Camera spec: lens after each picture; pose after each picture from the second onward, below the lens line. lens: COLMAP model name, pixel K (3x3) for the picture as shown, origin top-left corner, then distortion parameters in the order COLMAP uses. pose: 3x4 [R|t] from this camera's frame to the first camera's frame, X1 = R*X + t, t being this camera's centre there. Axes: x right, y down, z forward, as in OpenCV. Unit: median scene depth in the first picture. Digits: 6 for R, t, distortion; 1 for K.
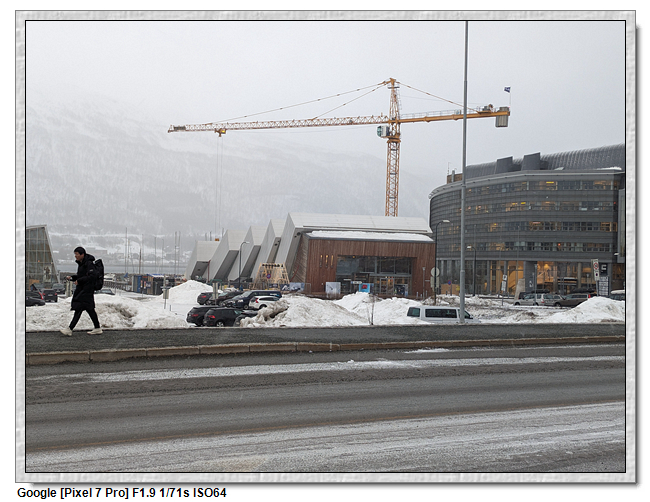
lens RADIAL K [[924.4, 0, 322.2], [0, 924.4, 255.8], [0, 0, 1]] dist [0.147931, 0.000000]
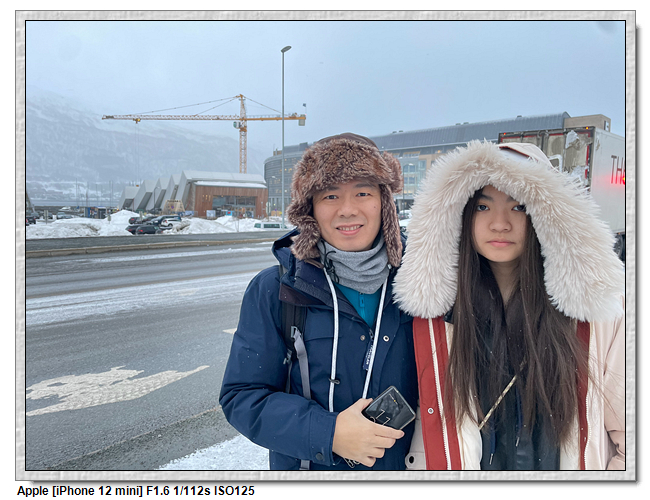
lens RADIAL K [[449.0, 0, 324.9], [0, 449.0, 251.0], [0, 0, 1]] dist [-0.002410, -0.004183]
pose [[0.971036, -0.029895, 0.237054, 0.018252], [0.001086, 0.992684, 0.120737, 0.002024], [-0.238929, -0.116982, 0.963965, 0.102950]]
